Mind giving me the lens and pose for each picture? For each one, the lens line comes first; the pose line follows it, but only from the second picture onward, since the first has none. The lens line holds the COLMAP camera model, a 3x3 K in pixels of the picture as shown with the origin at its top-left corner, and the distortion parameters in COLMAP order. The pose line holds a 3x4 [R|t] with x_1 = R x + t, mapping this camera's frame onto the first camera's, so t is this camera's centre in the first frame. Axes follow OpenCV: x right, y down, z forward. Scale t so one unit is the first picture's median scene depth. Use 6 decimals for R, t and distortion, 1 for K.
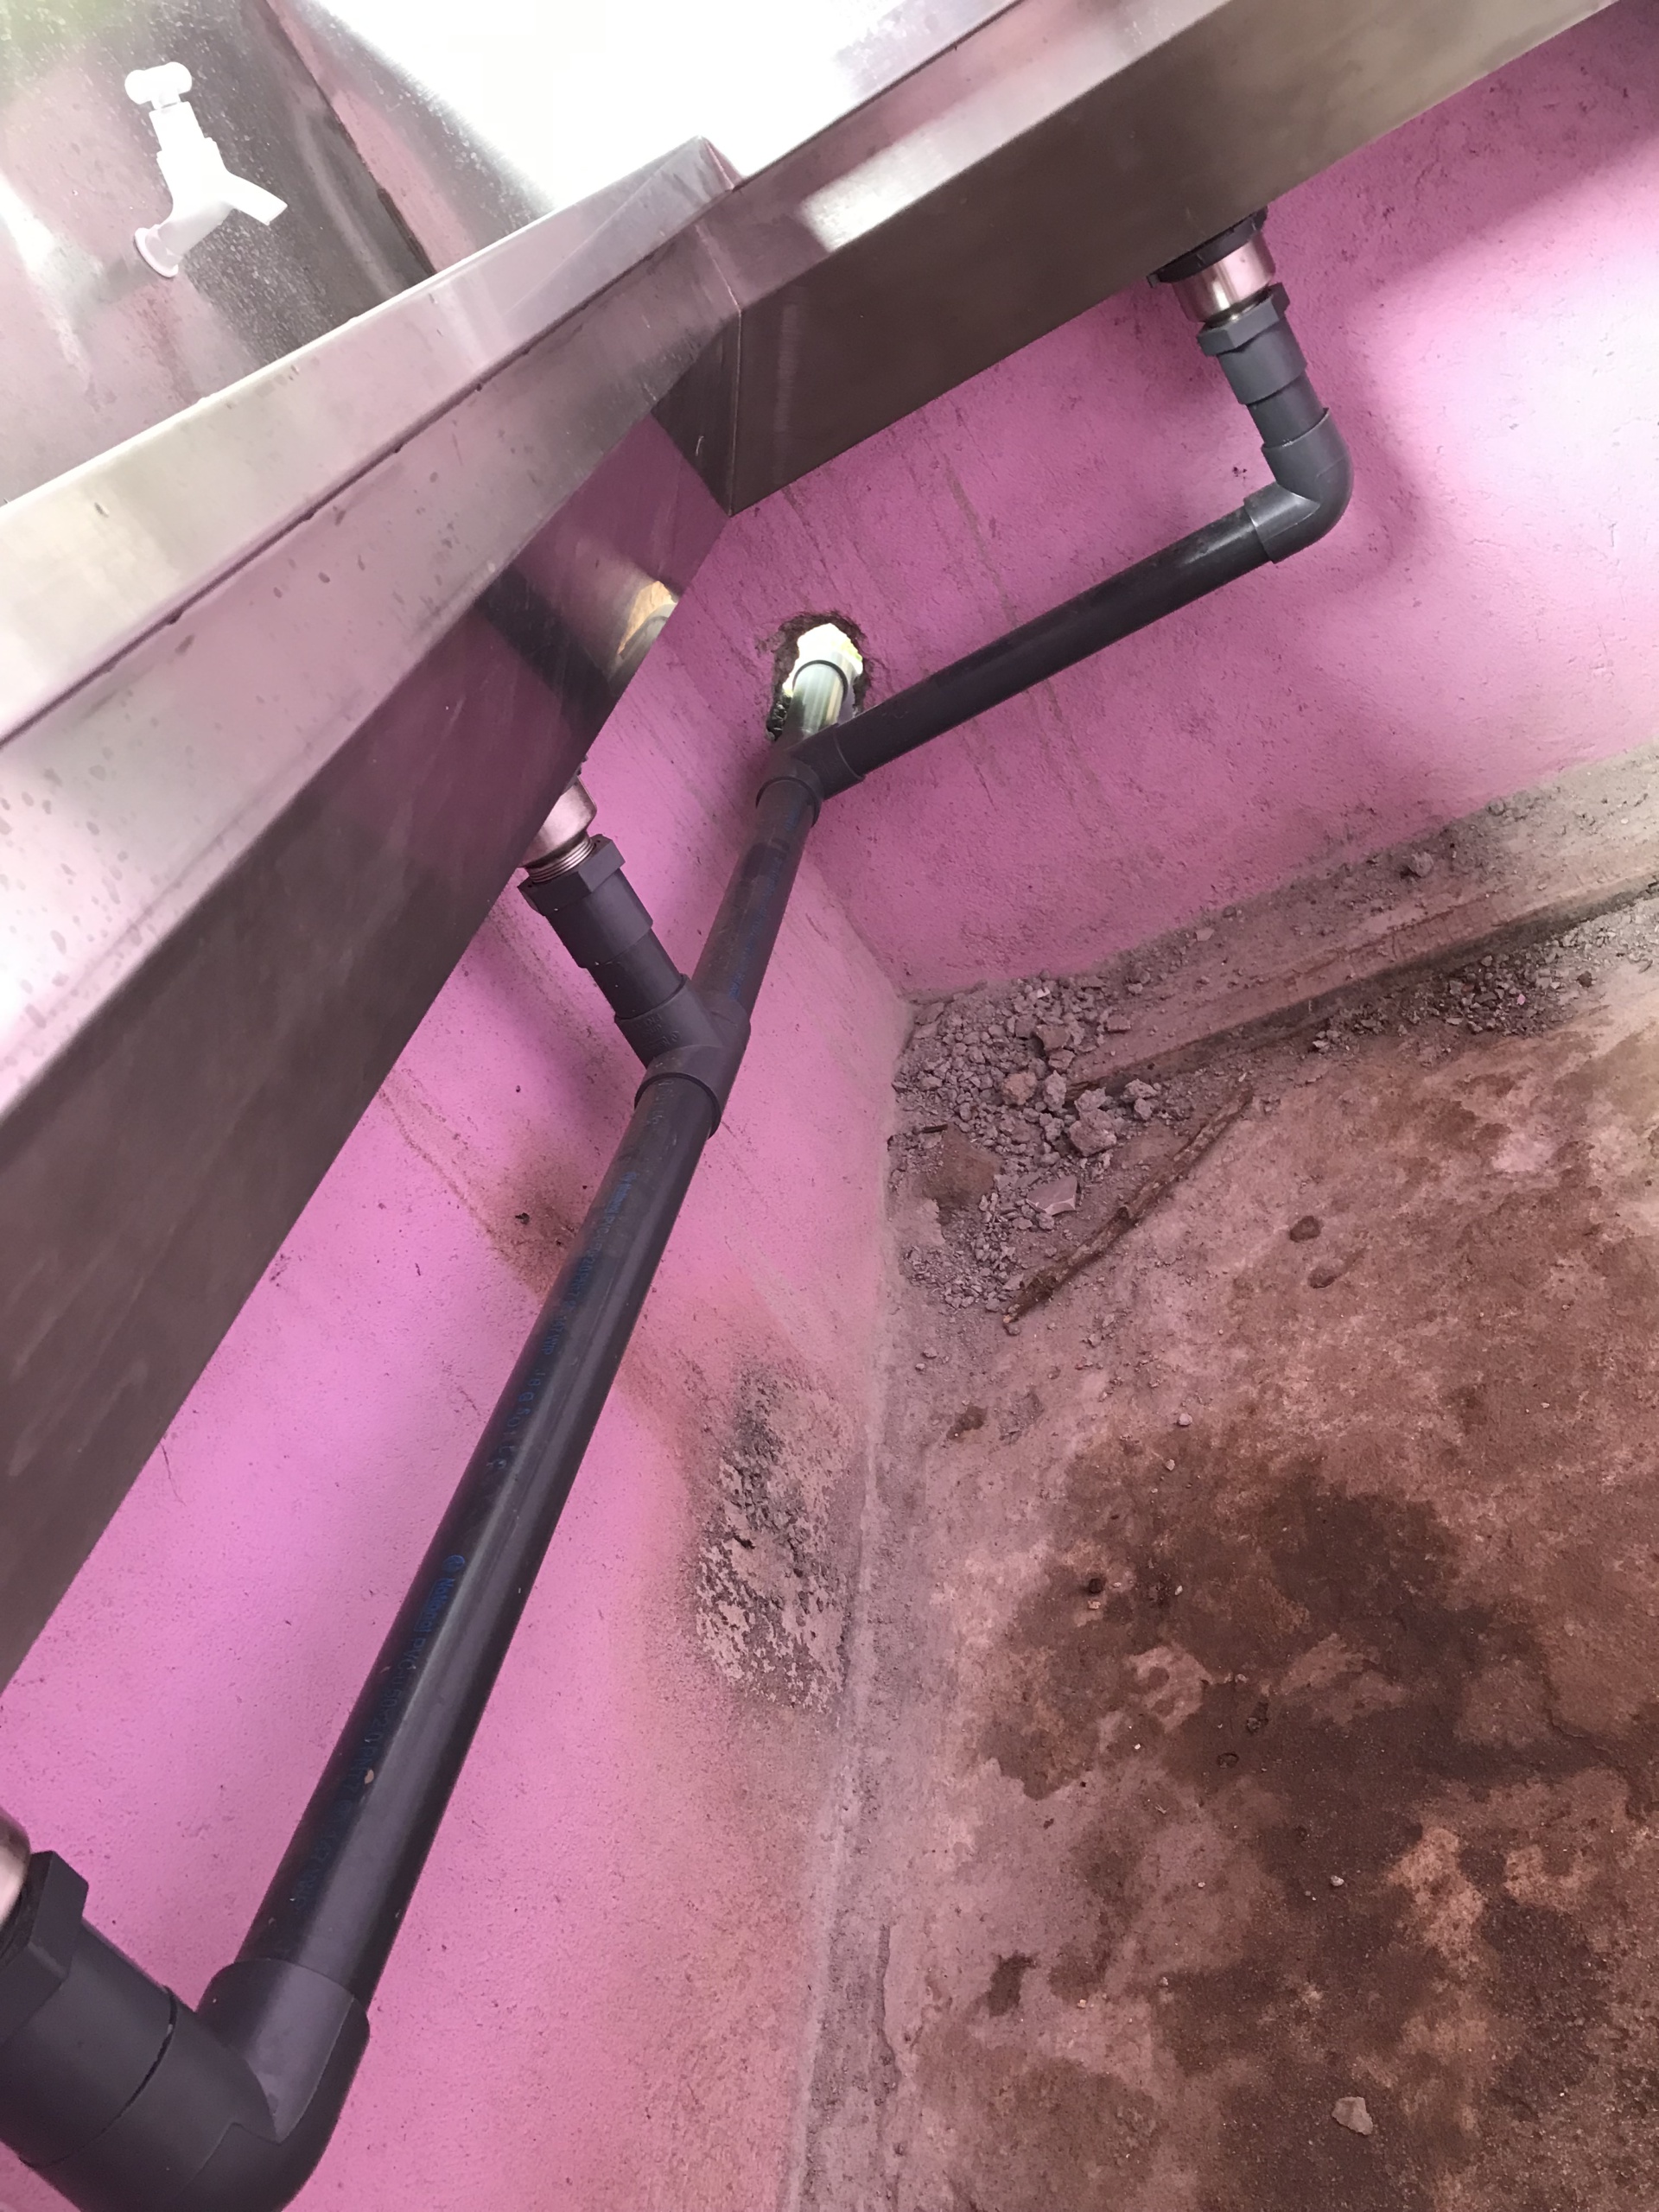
lens RADIAL K [[1782.9, 0, 832.8], [0, 1782.9, 1114.7], [0, 0, 1]] dist [0.054600, -0.082807]
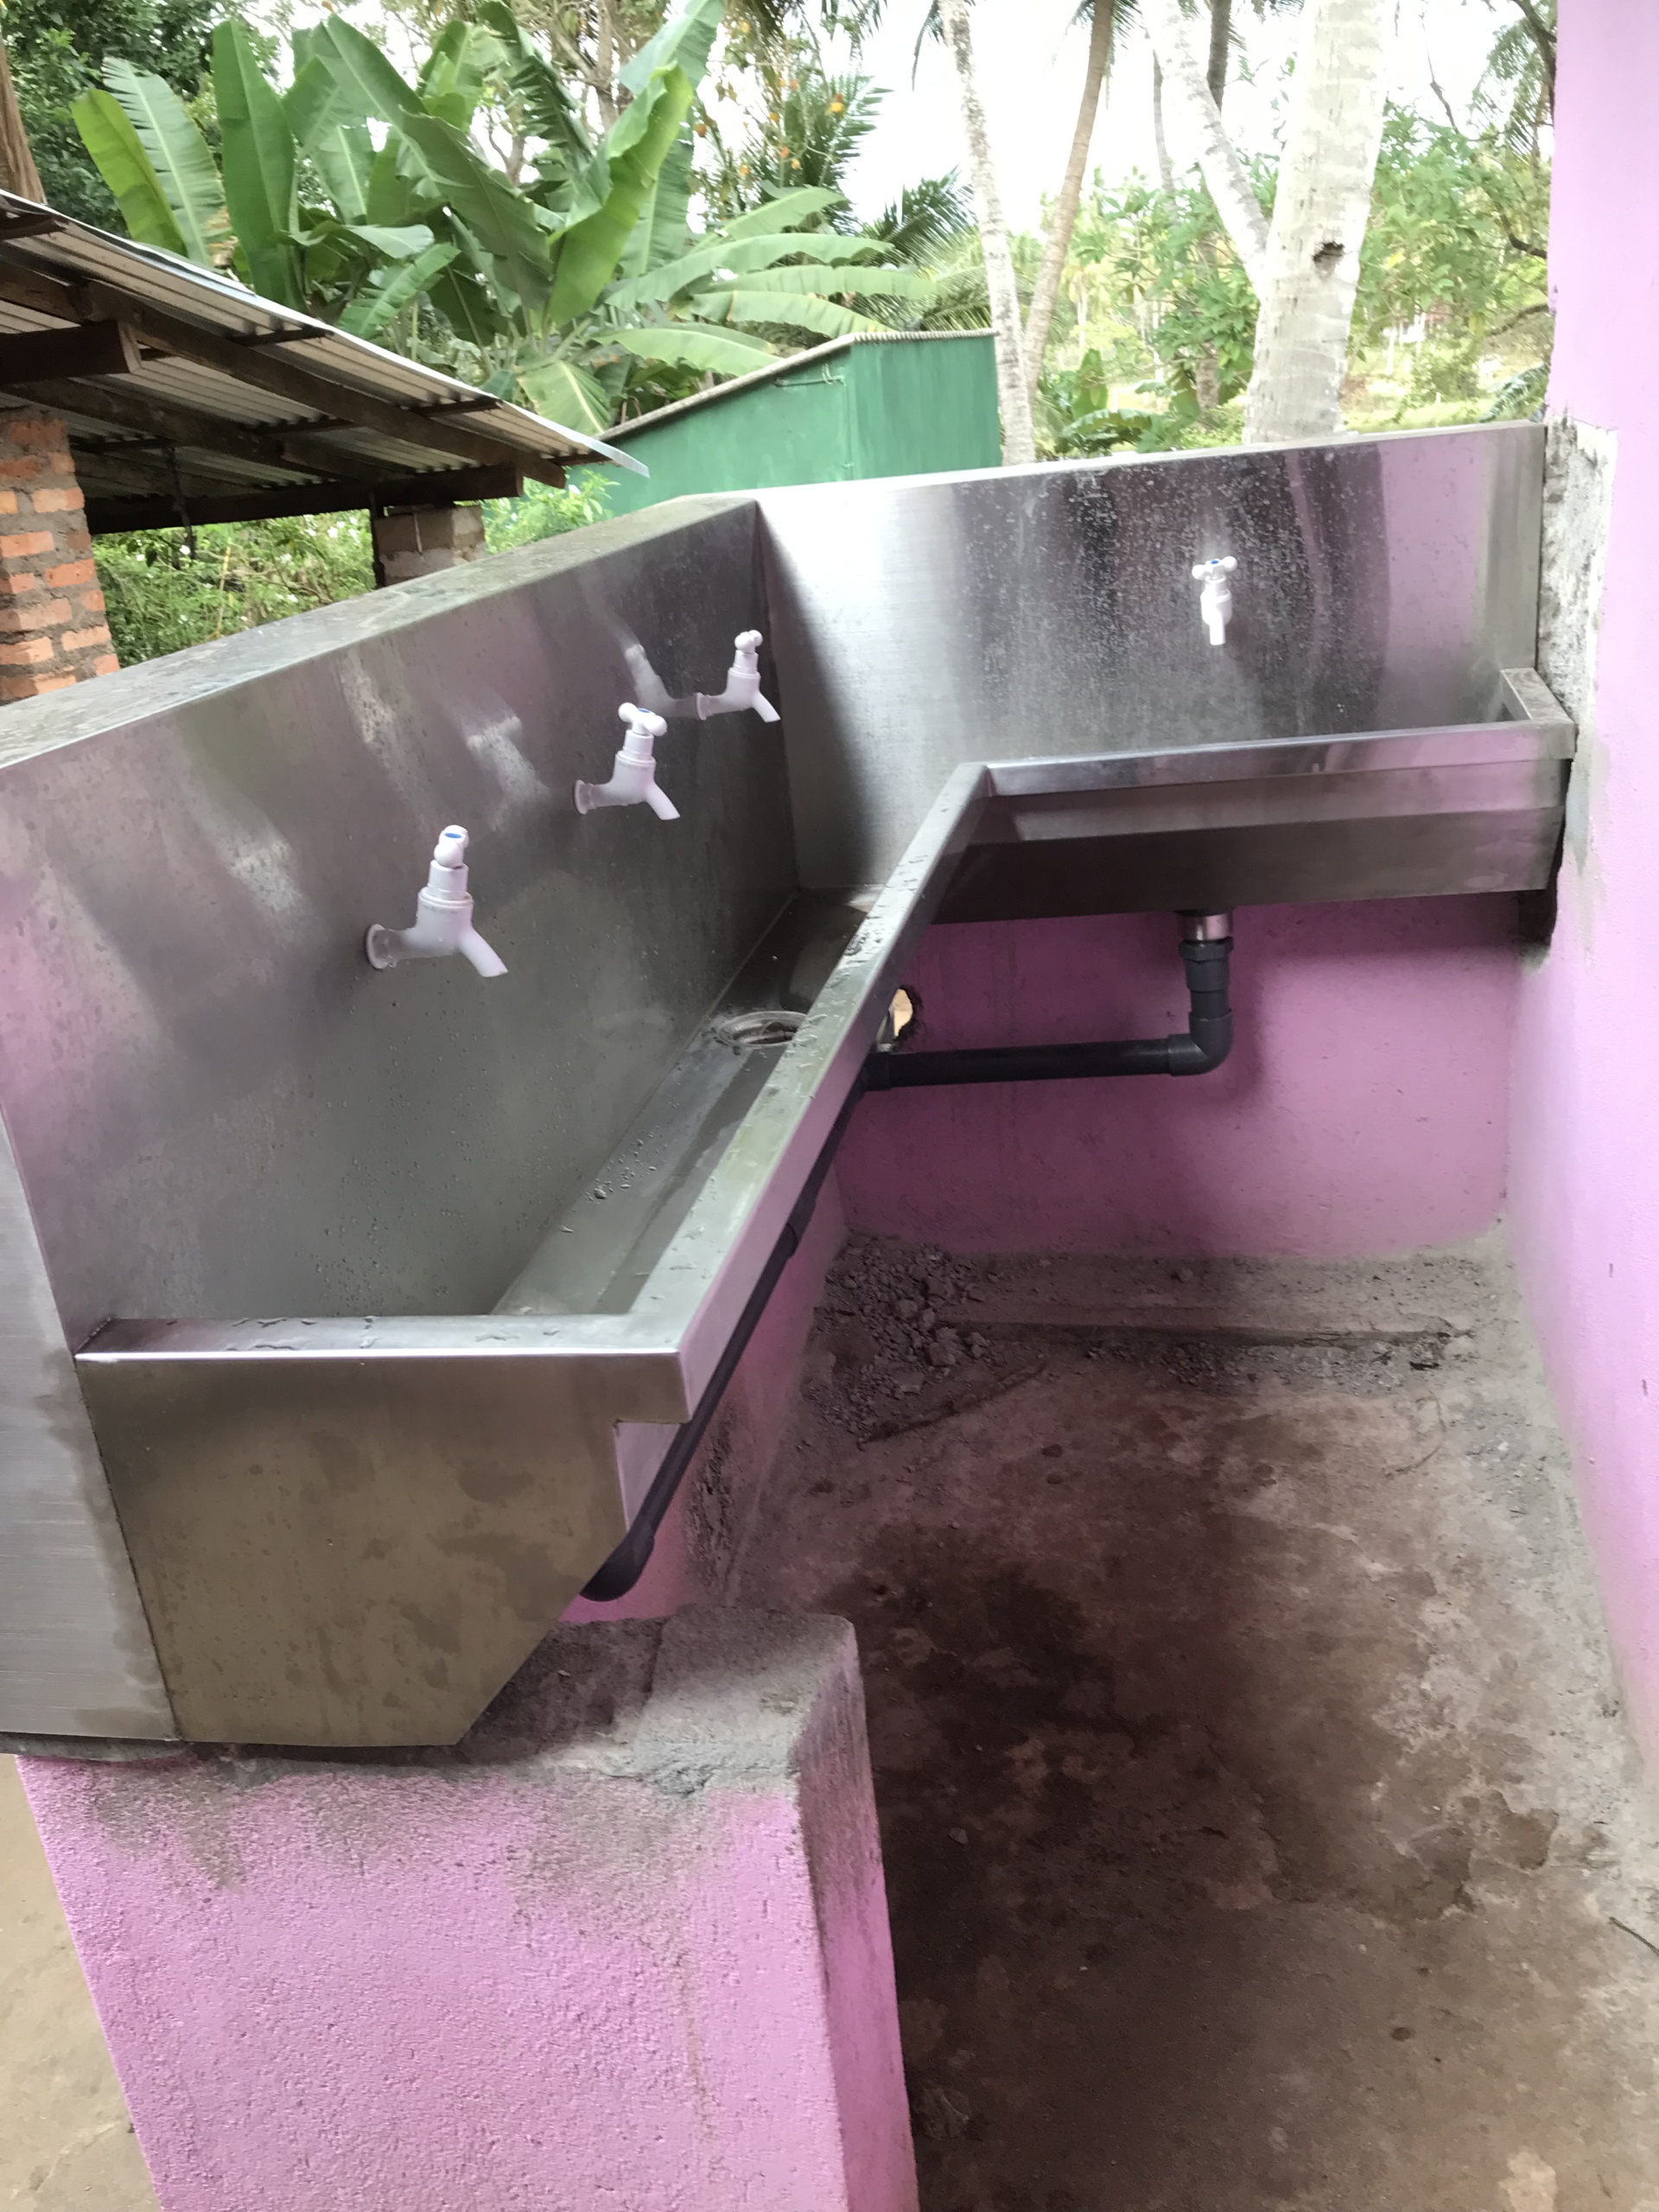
lens RADIAL K [[1782.9, 0, 832.8], [0, 1782.9, 1114.7], [0, 0, 1]] dist [0.054600, -0.082807]
pose [[0.912431, 0.392432, 0.116047, -0.236295], [-0.374144, 0.914839, -0.151940, 0.106238], [-0.165790, 0.095216, 0.981554, -0.620885]]
